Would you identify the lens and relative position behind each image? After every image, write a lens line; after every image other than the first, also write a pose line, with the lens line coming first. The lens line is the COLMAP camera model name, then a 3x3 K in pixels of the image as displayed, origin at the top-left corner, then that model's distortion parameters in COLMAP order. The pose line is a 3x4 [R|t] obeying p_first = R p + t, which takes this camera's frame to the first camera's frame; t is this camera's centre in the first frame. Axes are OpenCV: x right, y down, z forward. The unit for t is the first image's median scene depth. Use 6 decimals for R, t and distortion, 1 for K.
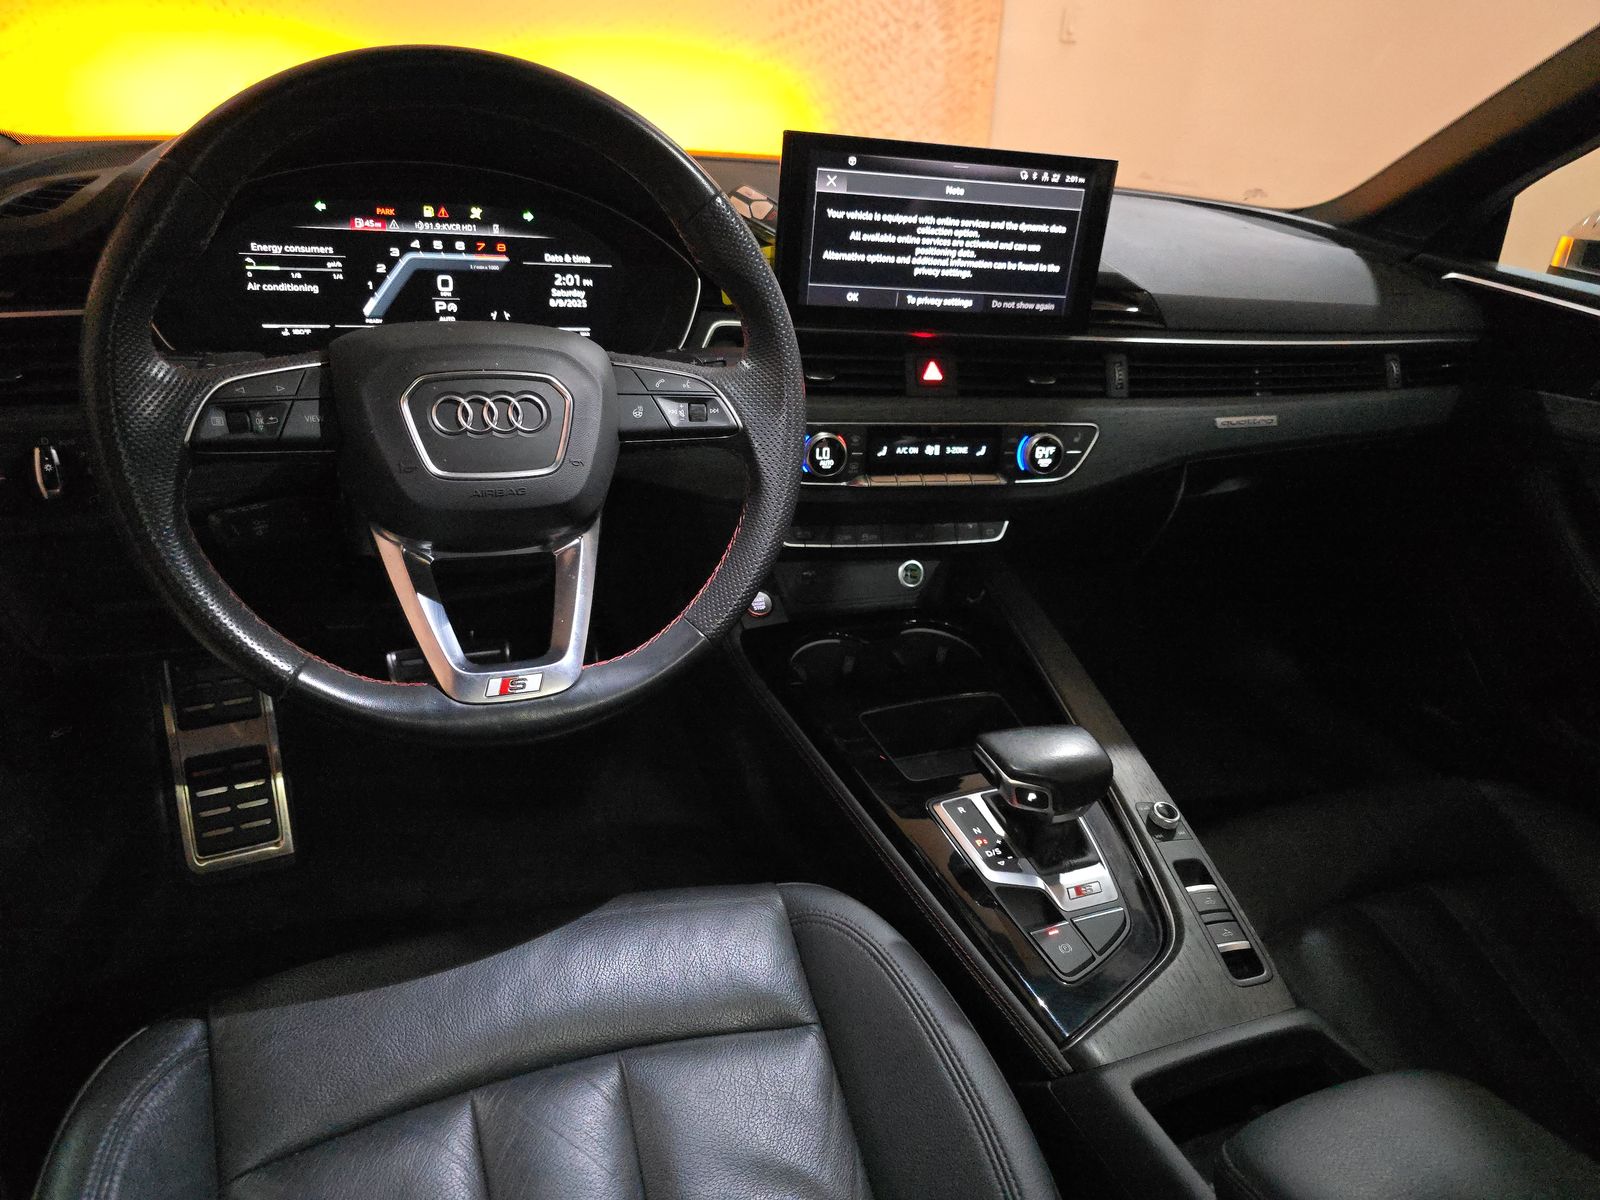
lens RADIAL K [[1089.7, 0, 800.0], [0, 1089.7, 610.5], [0, 0, 1]] dist [0.040238, -0.035541]
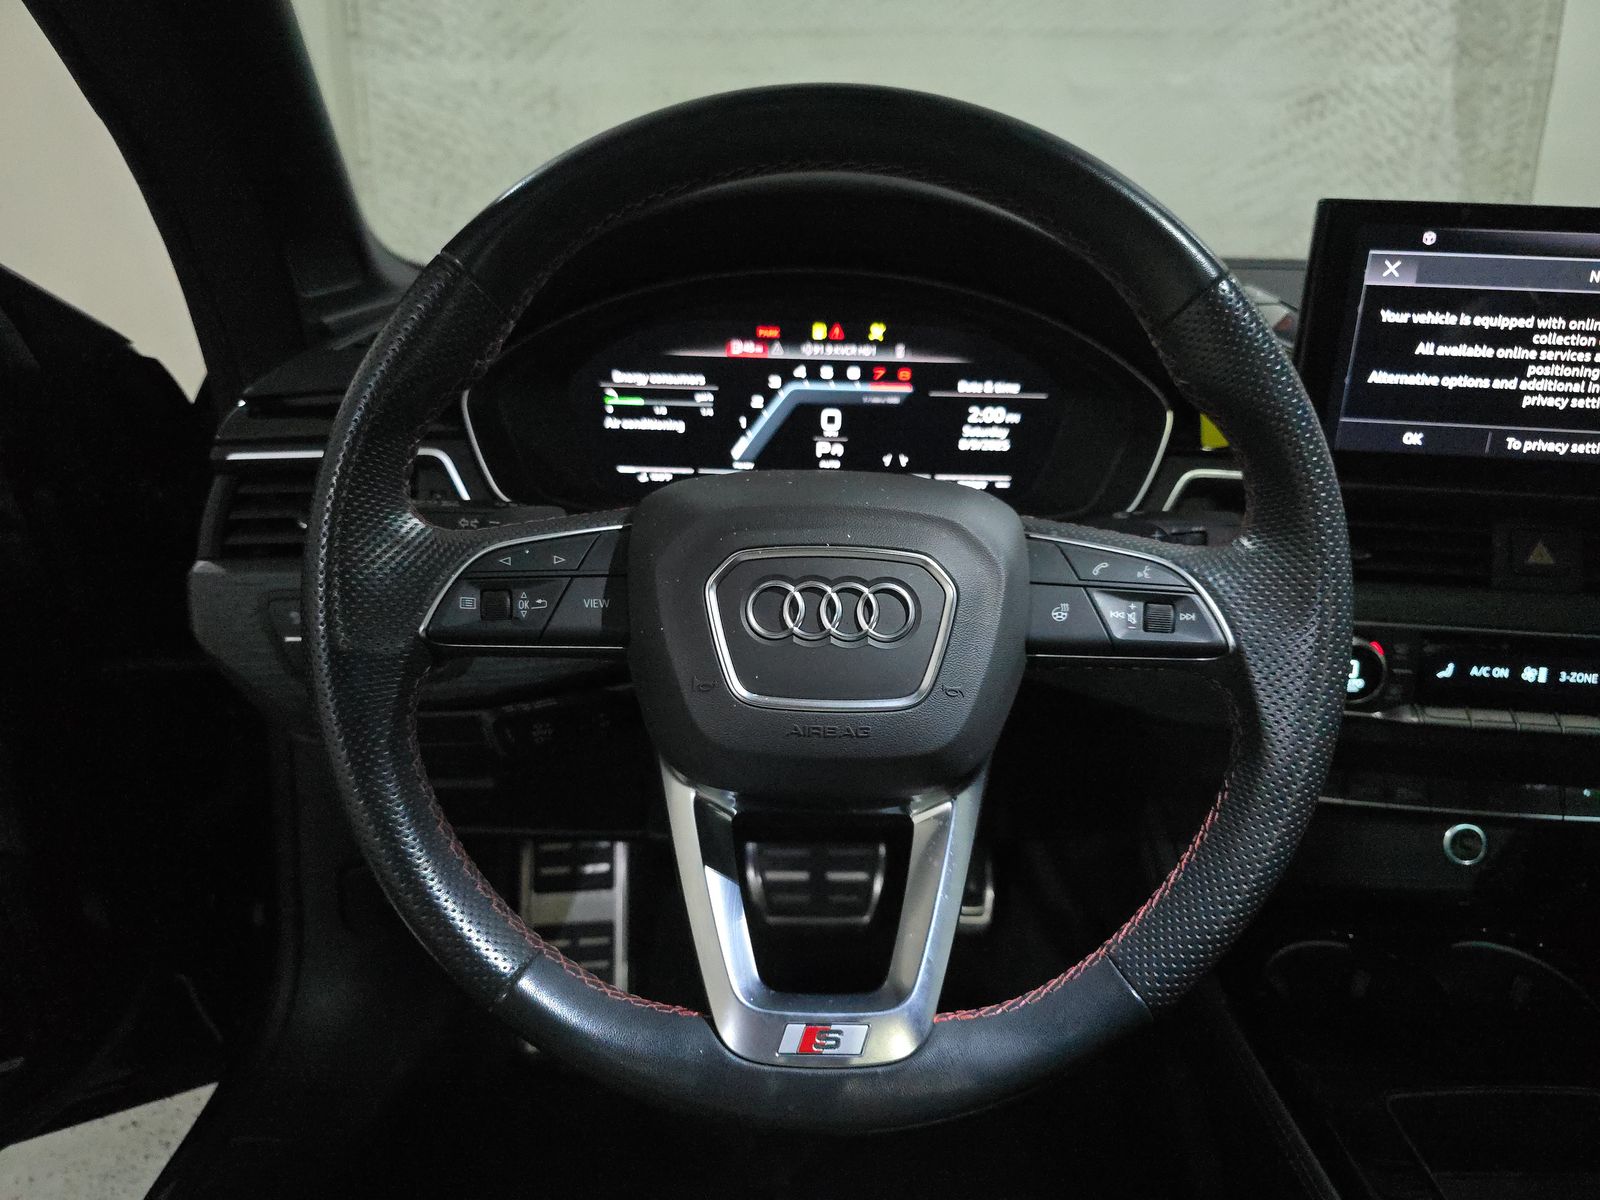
lens RADIAL K [[1183.0, 0, 802.1], [0, 1183.0, 621.1], [0, 0, 1]] dist [0.072770, -0.120642]
pose [[0.931427, 0.063486, -0.358347, -0.030451], [-0.107755, 0.988624, -0.104933, -0.065823], [0.347609, 0.136351, 0.927673, 0.229433]]
